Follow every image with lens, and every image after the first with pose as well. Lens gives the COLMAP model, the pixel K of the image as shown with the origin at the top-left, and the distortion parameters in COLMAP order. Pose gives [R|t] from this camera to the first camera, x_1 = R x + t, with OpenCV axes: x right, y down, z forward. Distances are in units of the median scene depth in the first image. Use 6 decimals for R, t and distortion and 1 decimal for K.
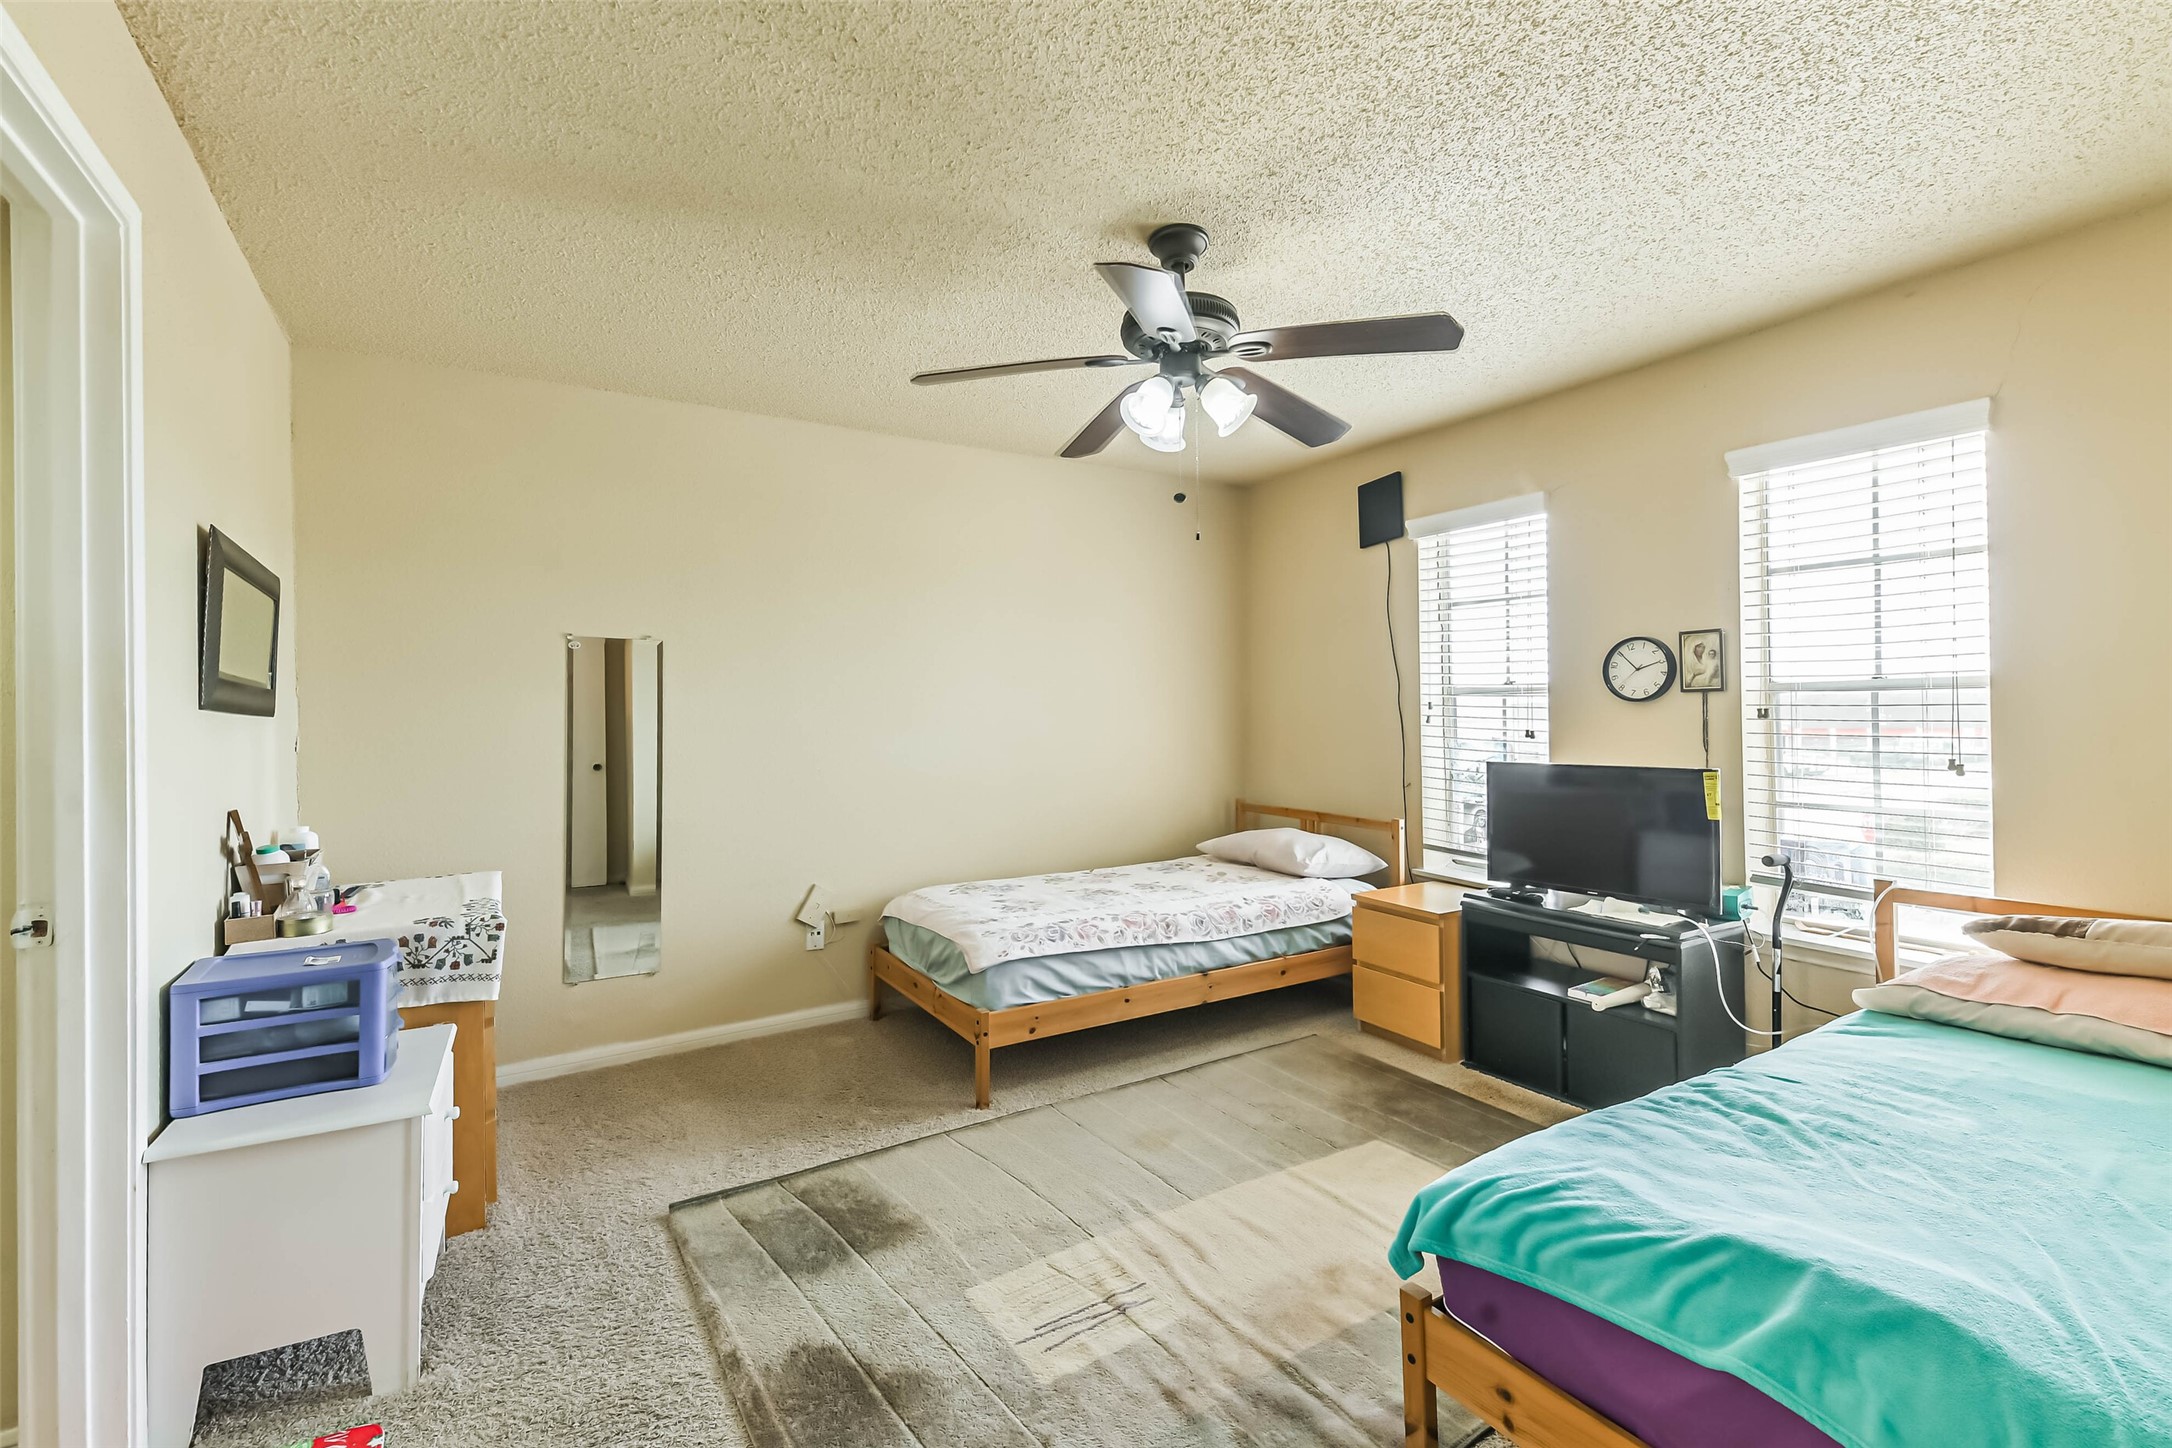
lens RADIAL K [[943.4, 0, 1088.4], [0, 943.4, 709.5], [0, 0, 1]] dist [0.015273, -0.011762]
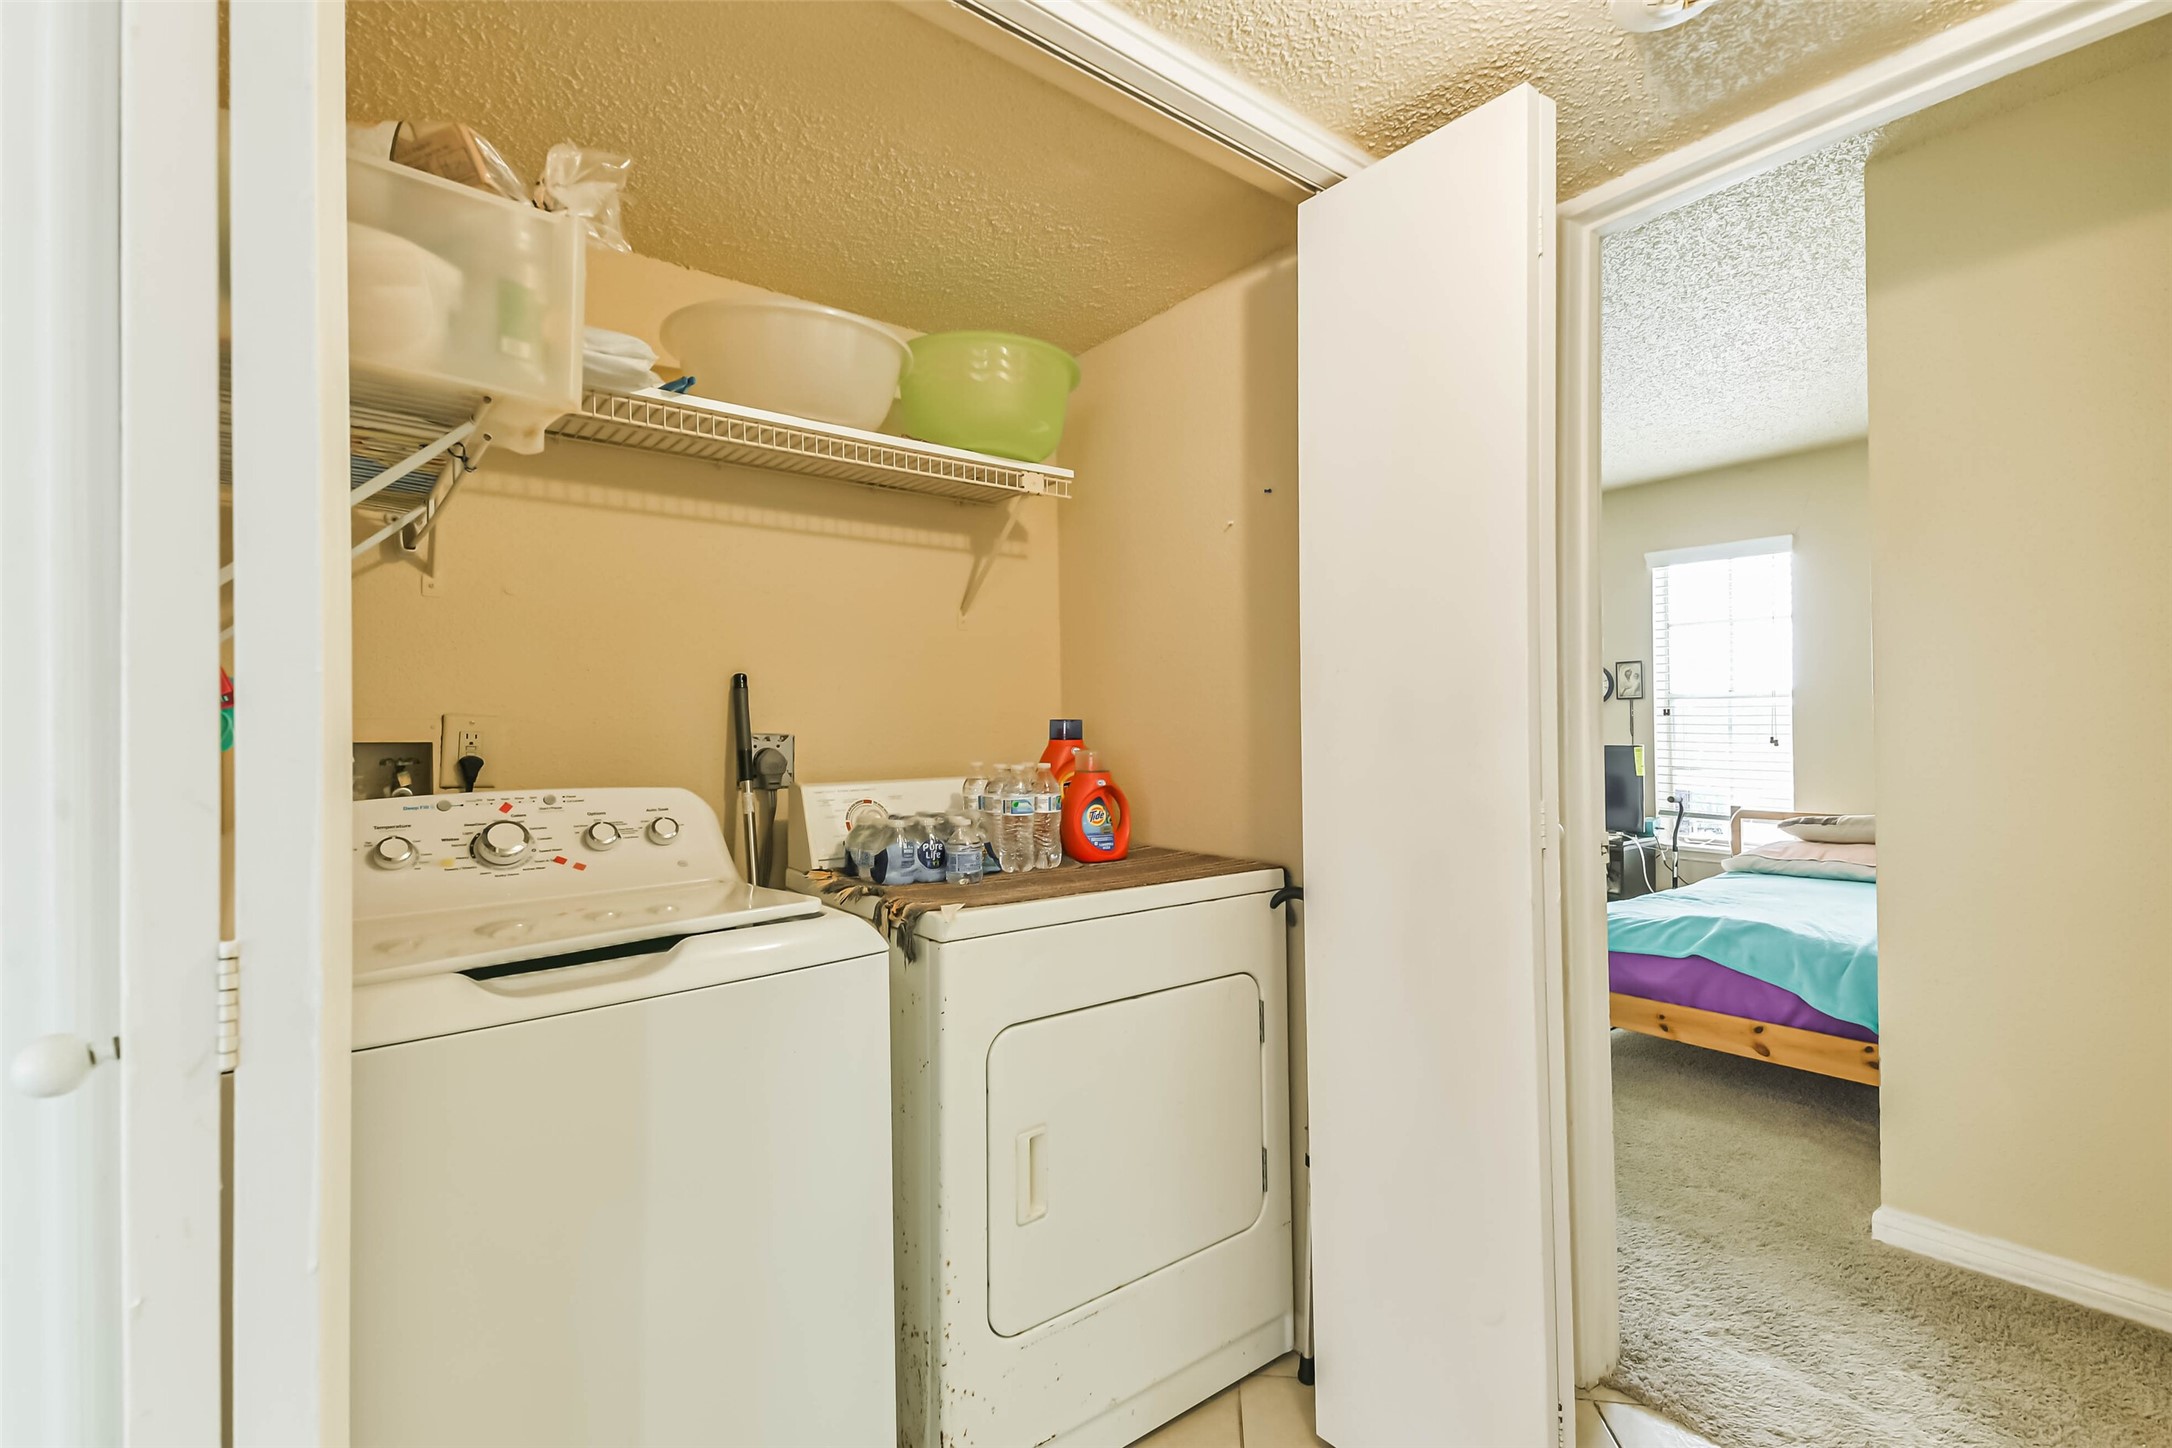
lens RADIAL K [[943.4, 0, 1072.1], [0, 943.4, 729.5], [0, 0, 1]] dist [0.015273, -0.011762]
pose [[0.994679, -0.003800, 0.102955, -0.488686], [0.003042, 0.999967, 0.007525, 0.018672], [-0.102980, -0.007171, 0.994658, -0.536306]]
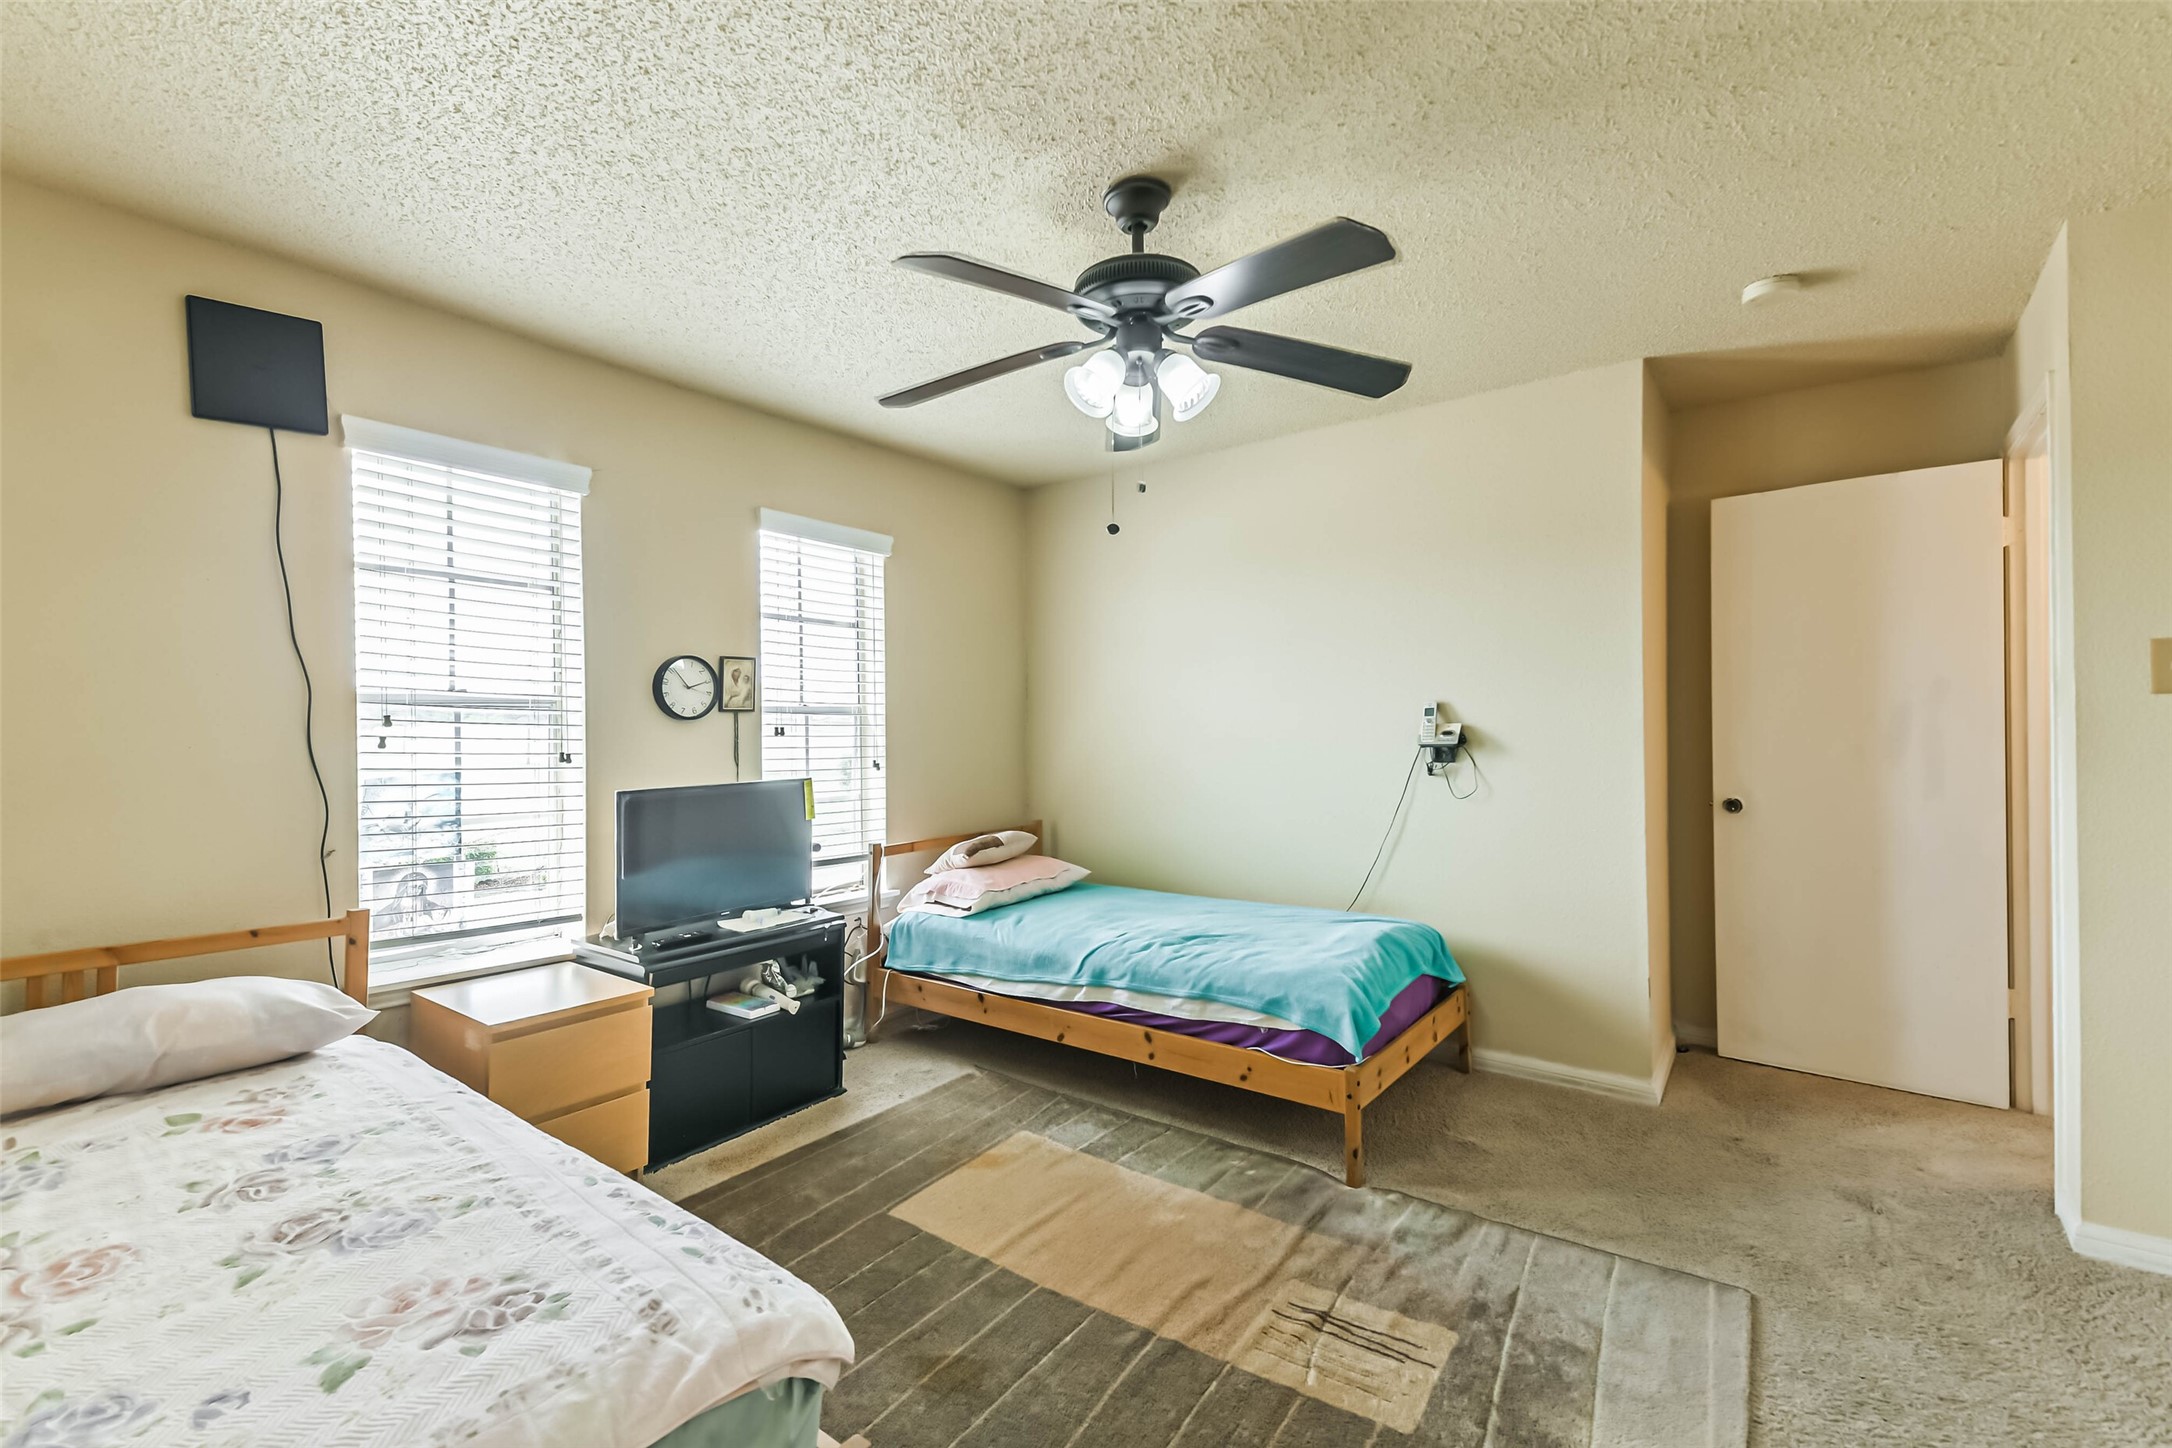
lens RADIAL K [[943.4, 0, 1070.8], [0, 943.4, 720.3], [0, 0, 1]] dist [0.015273, -0.011762]
pose [[-0.365757, 0.011521, 0.930639, -0.545549], [-0.001183, 0.999917, -0.012844, 0.004839], [-0.930709, -0.005798, -0.365713, 1.081817]]
